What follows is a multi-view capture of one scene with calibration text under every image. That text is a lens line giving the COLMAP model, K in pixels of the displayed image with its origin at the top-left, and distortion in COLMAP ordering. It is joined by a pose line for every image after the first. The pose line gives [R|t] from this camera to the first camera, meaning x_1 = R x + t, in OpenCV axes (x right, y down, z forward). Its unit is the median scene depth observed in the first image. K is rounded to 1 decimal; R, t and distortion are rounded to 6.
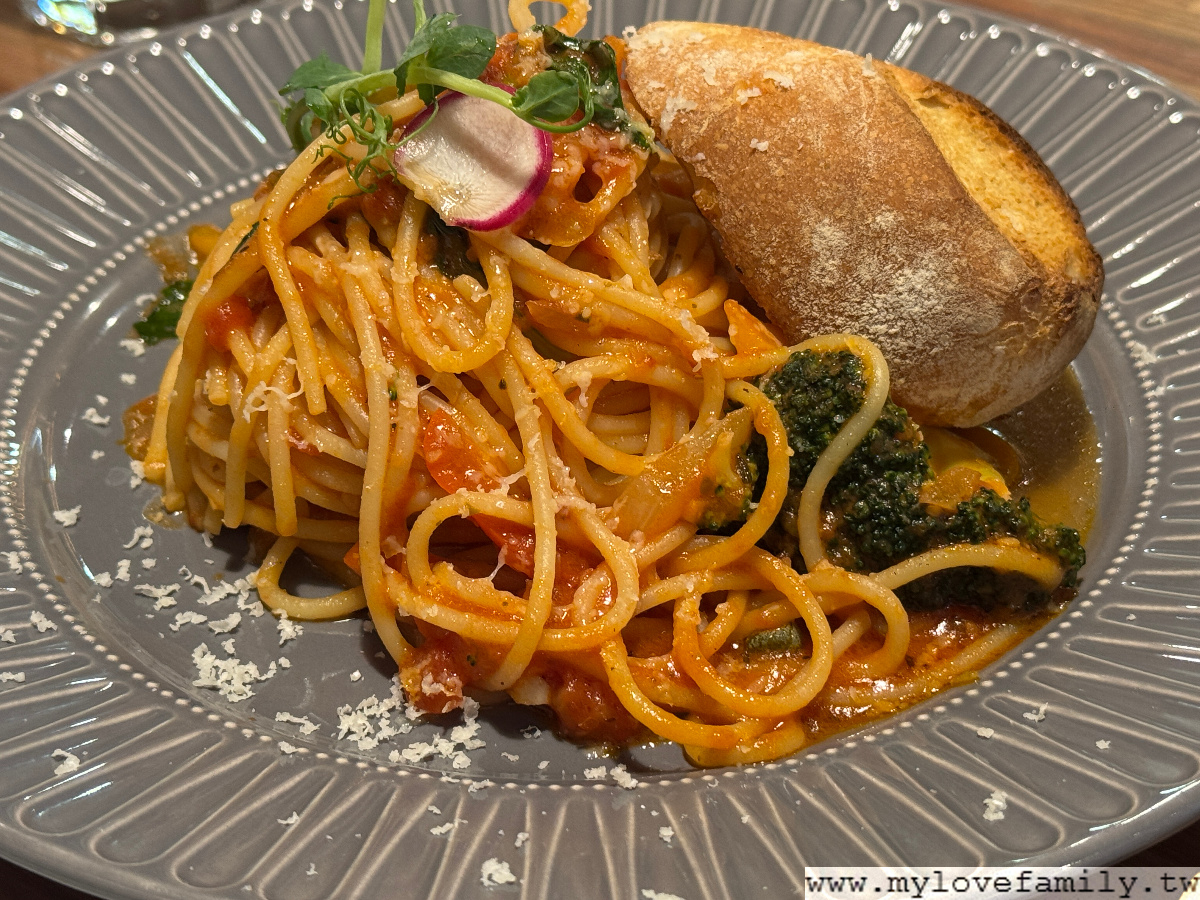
lens RADIAL K [[2342.7, 0, 604.3], [0, 2342.7, 451.2], [0, 0, 1]] dist [0.125126, 0.000000]
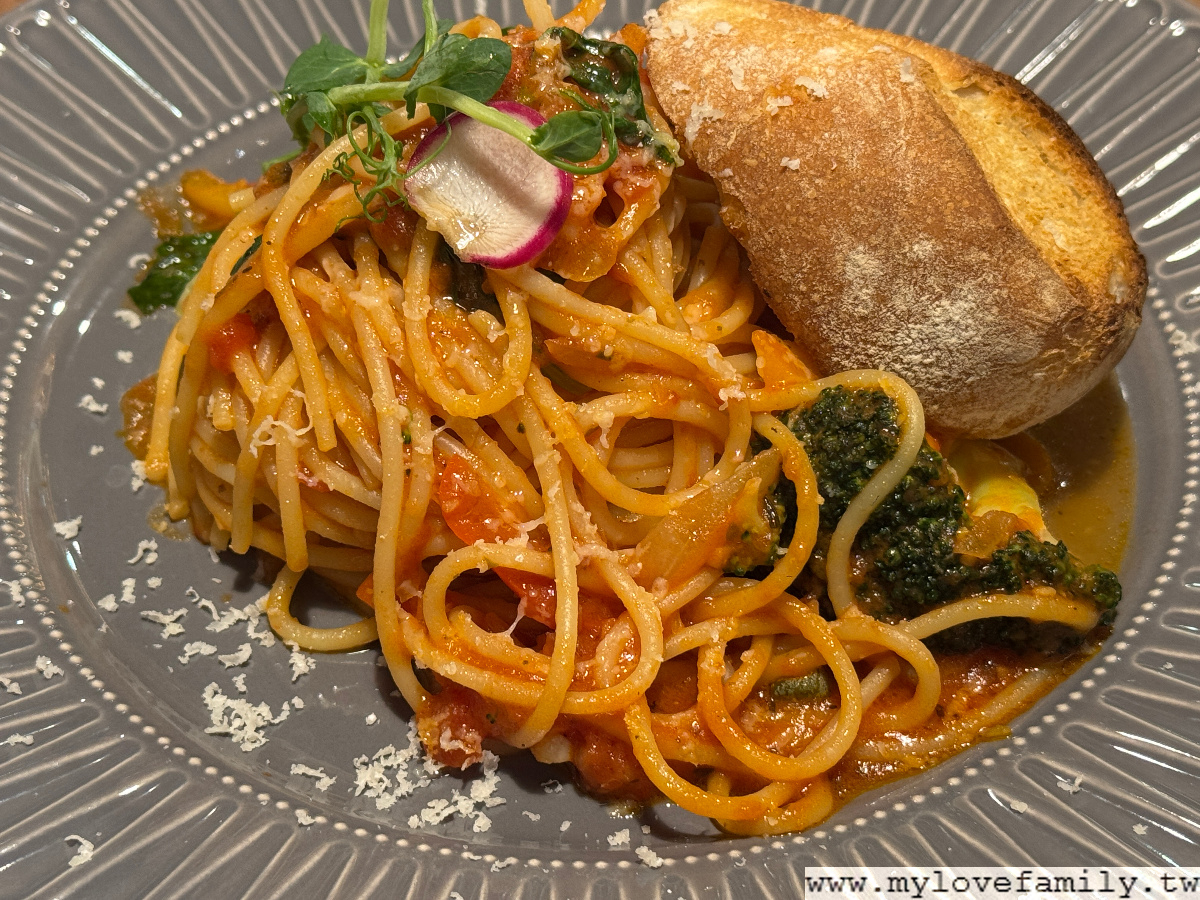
lens RADIAL K [[2342.7, 0, 595.7], [0, 2342.7, 449.6], [0, 0, 1]] dist [0.125126, 0.000000]
pose [[0.999985, 0.000084, 0.005547, -0.017913], [-0.000911, 0.988788, 0.149324, -0.160326], [-0.005473, -0.149327, 0.988773, 0.050341]]
